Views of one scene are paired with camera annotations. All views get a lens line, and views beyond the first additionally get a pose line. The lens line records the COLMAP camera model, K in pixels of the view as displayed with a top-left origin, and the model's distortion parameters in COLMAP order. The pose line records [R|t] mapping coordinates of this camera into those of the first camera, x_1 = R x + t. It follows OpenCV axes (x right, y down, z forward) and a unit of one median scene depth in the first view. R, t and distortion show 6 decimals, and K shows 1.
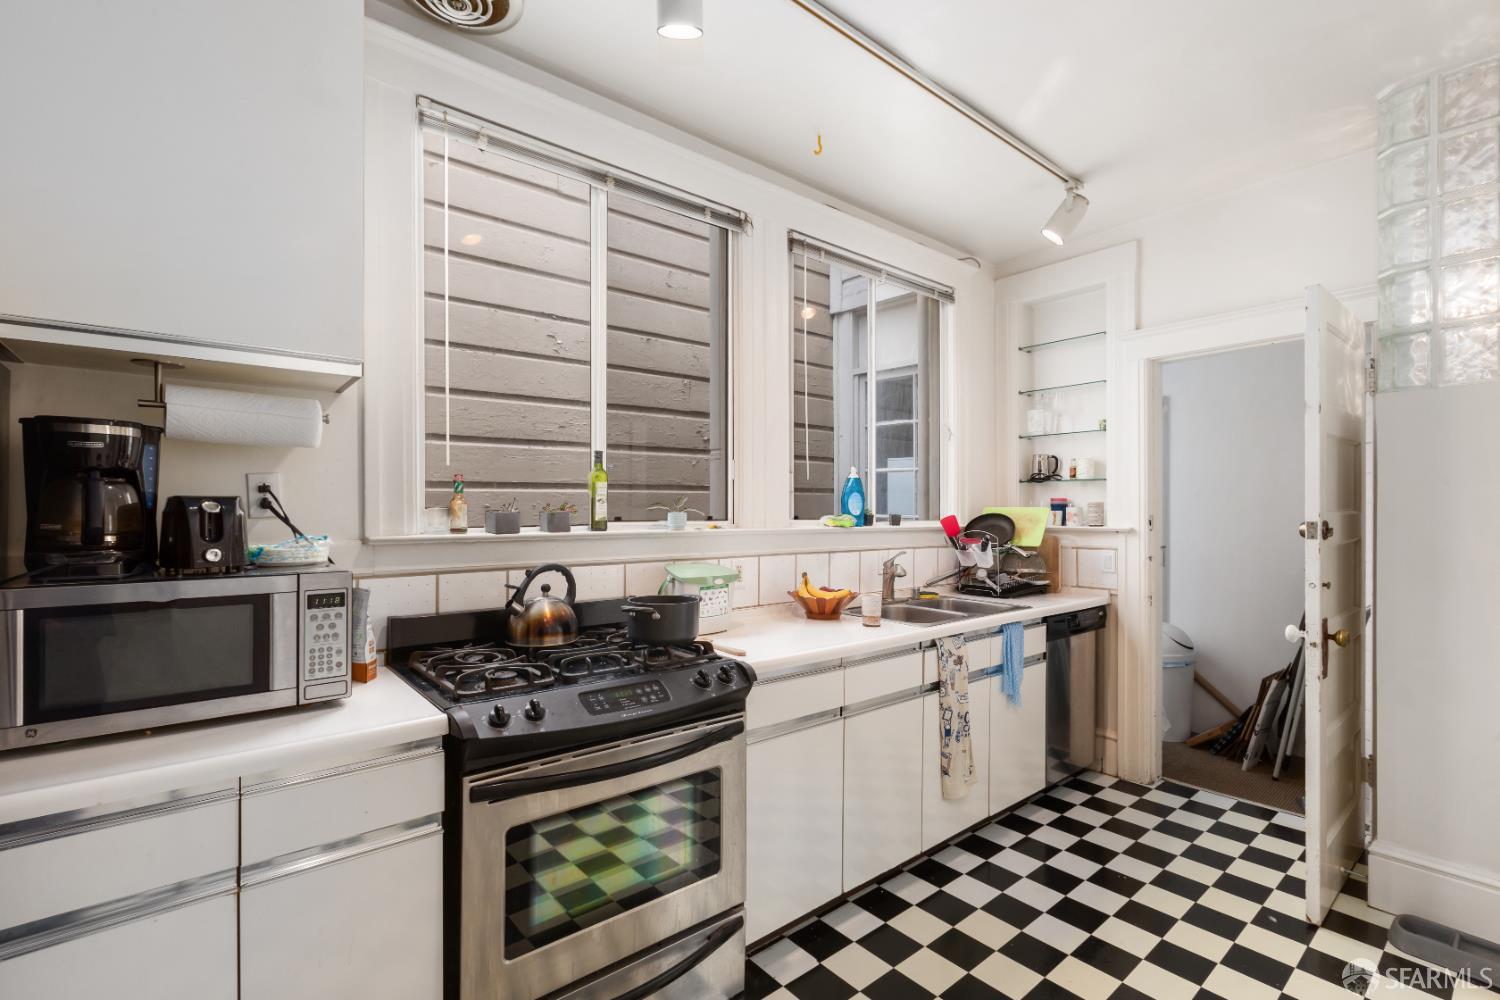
lens RADIAL K [[686.2, 0, 759.7], [0, 686.2, 505.5], [0, 0, 1]] dist [0.002884, 0.000113]
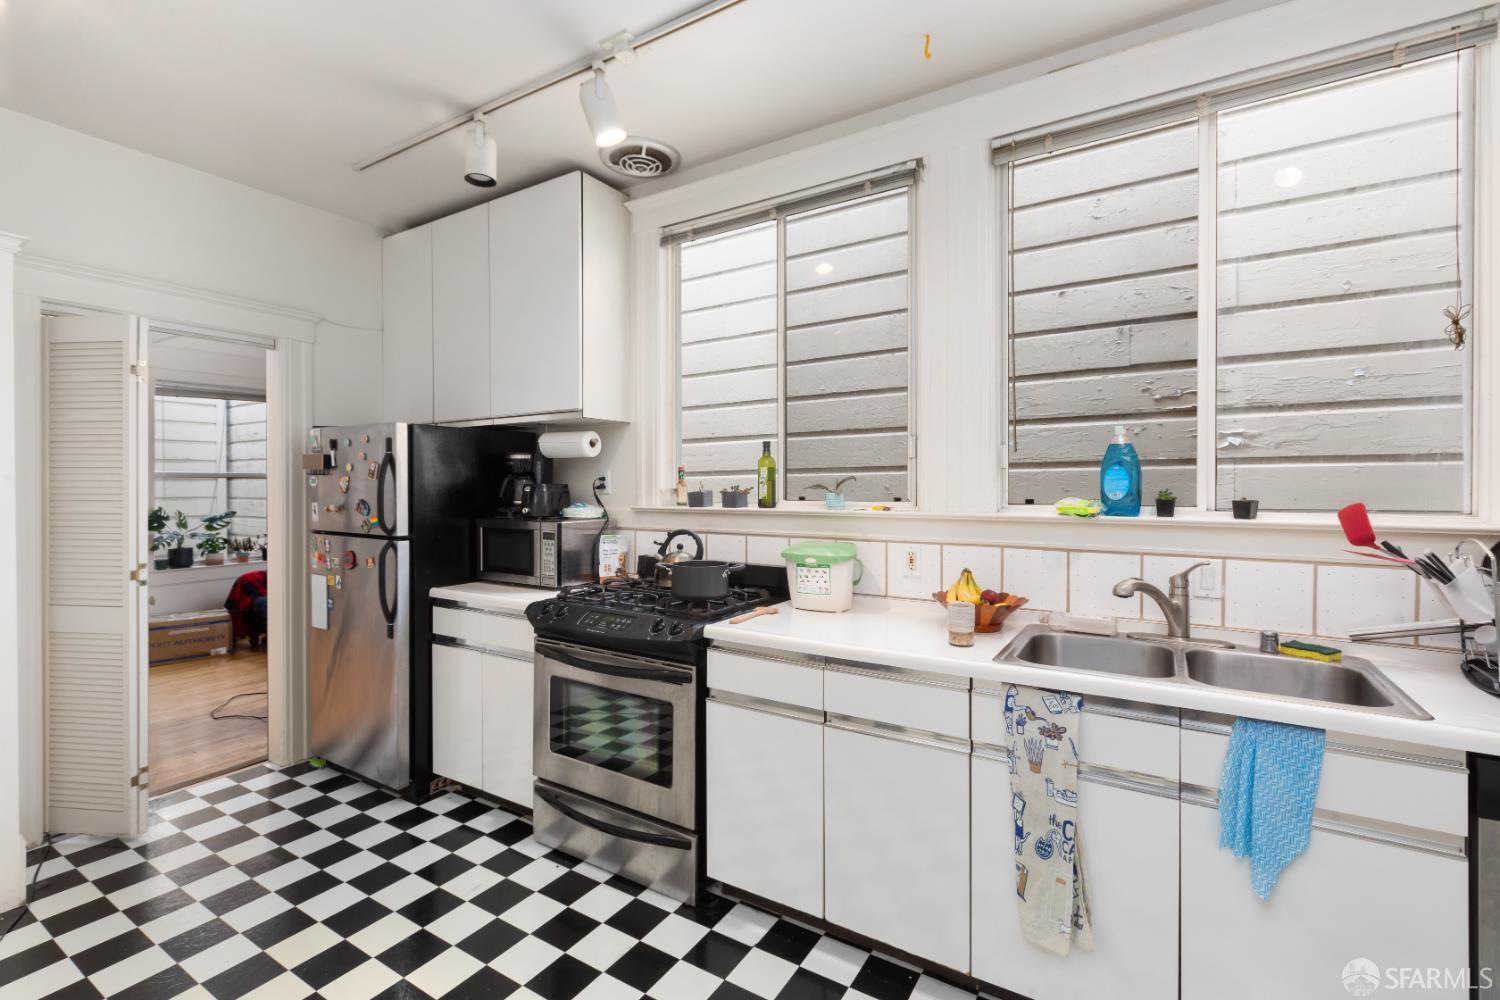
lens RADIAL K [[686.2, 0, 746.8], [0, 686.2, 493.5], [0, 0, 1]] dist [0.002884, 0.000113]
pose [[0.292778, 0.004127, -0.956171, 0.991468], [0.003695, 0.999978, 0.005448, 0.005033], [0.956173, -0.005128, 0.292757, 0.675673]]
